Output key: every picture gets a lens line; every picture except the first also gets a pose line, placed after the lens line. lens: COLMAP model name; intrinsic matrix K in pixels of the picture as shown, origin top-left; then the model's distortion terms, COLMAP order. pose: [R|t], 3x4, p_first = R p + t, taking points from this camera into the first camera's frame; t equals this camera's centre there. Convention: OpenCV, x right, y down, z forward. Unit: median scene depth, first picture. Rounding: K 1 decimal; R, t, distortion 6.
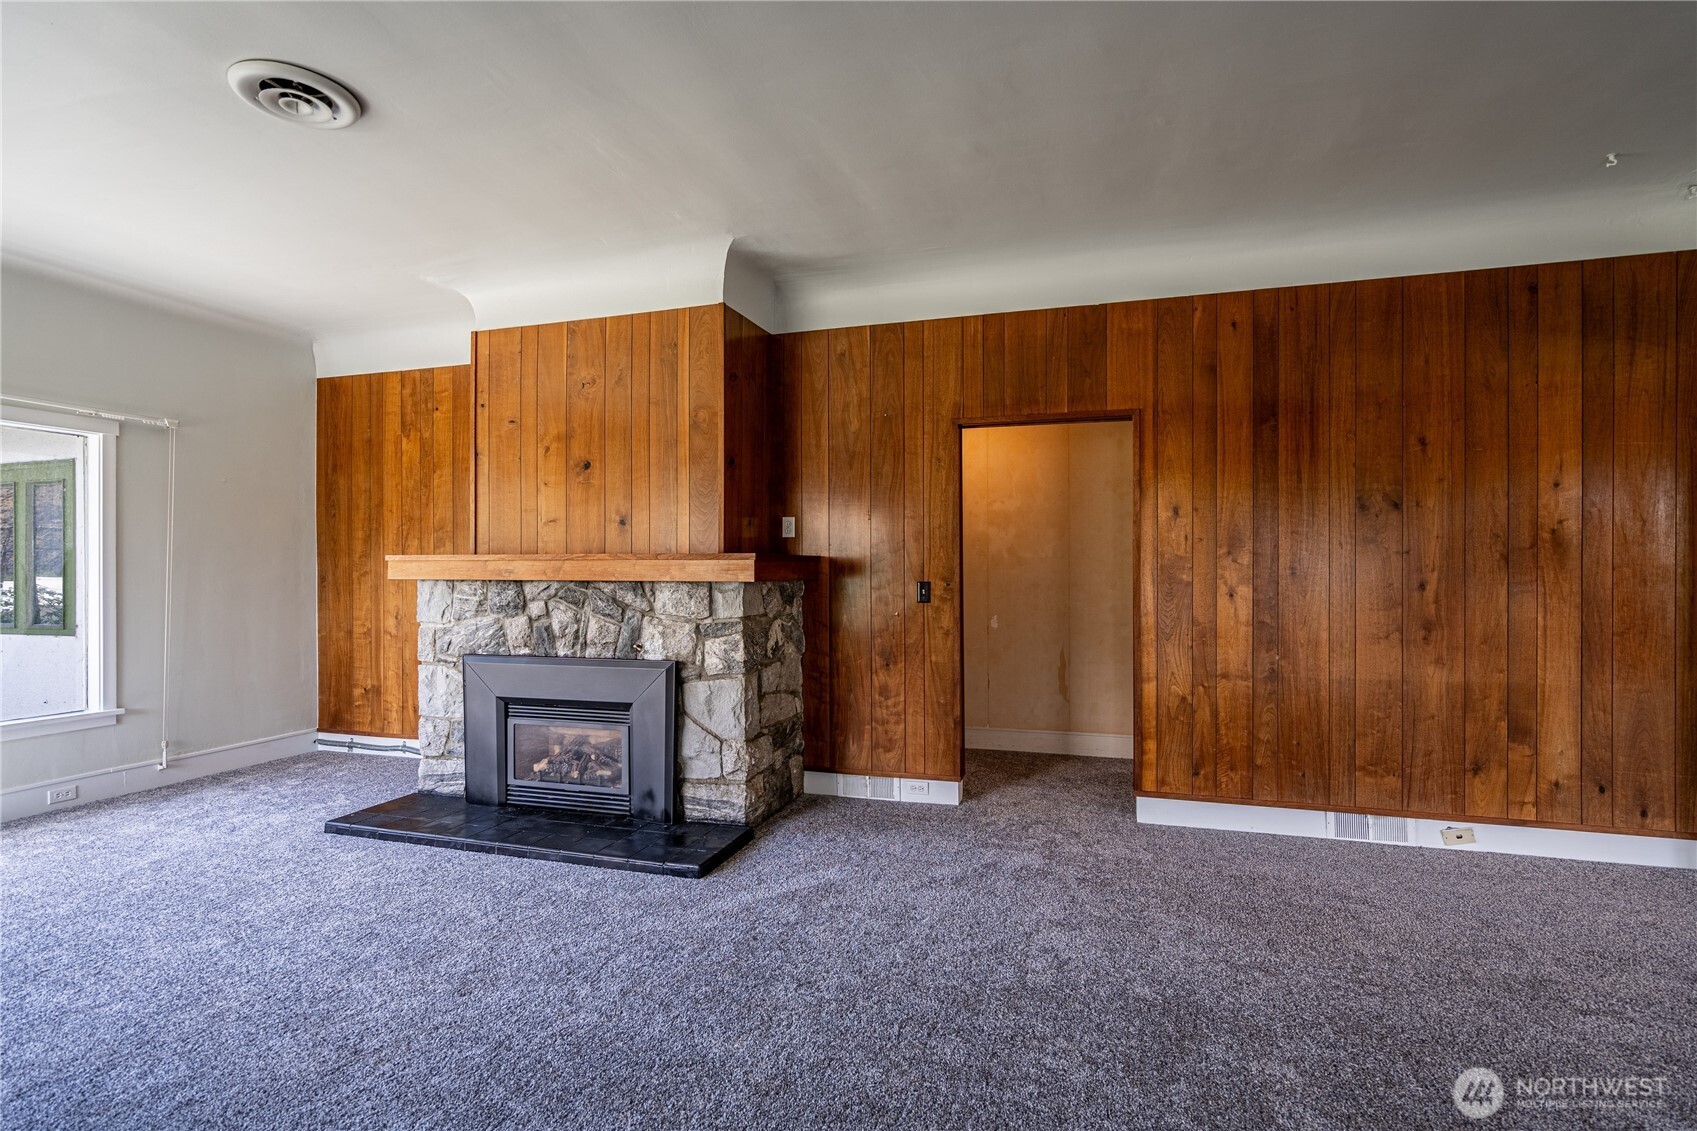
lens RADIAL K [[826.2, 0, 859.8], [0, 826.2, 566.2], [0, 0, 1]] dist [-0.002960, 0.001250]
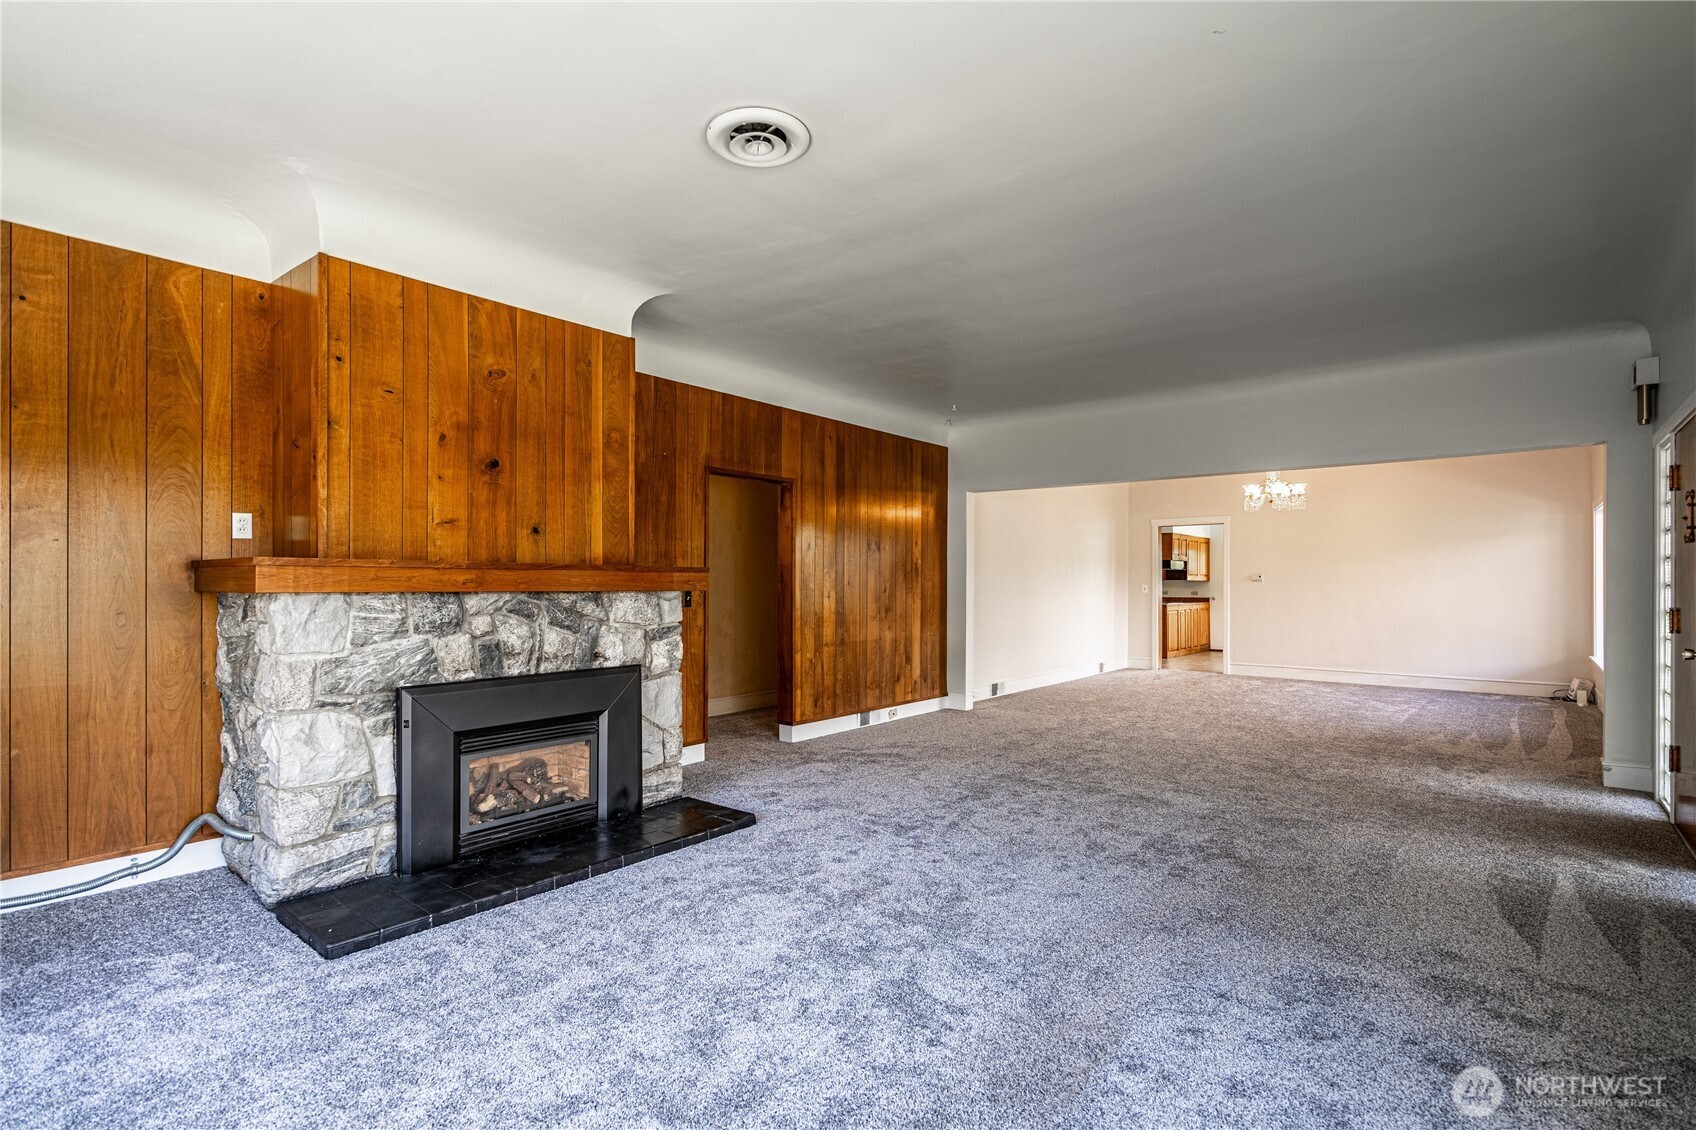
lens RADIAL K [[825.7, 0, 837.3], [0, 825.7, 576.4], [0, 0, 1]] dist [-0.002960, 0.001250]
pose [[0.371241, 0.008214, 0.928500, -1.079170], [-0.005598, 0.999962, -0.006608, 0.004523], [-0.928520, -0.002745, 0.371273, 0.336299]]
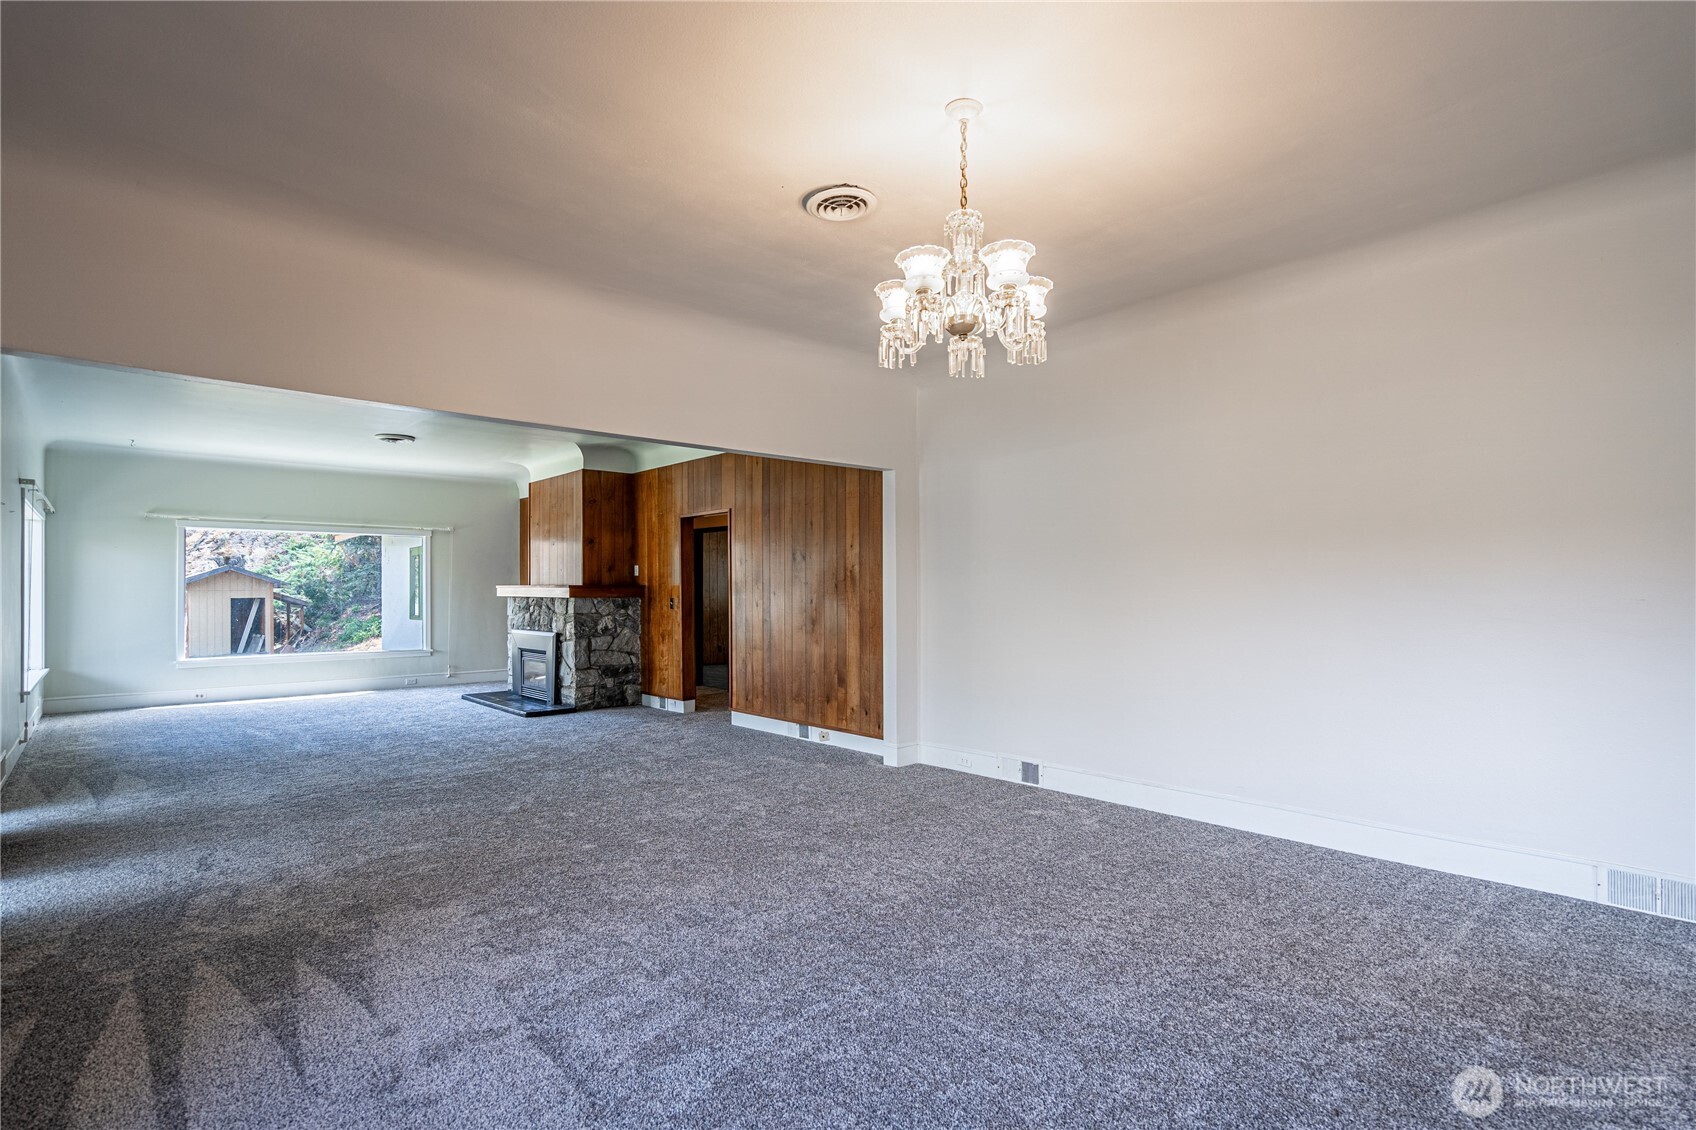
lens RADIAL K [[825.7, 0, 856.7], [0, 825.7, 576.3], [0, 0, 1]] dist [-0.002960, 0.001250]
pose [[0.861713, -0.008759, -0.507320, 1.544968], [0.003041, 0.999922, -0.012098, -0.008330], [0.507387, 0.008882, 0.861673, -0.498014]]
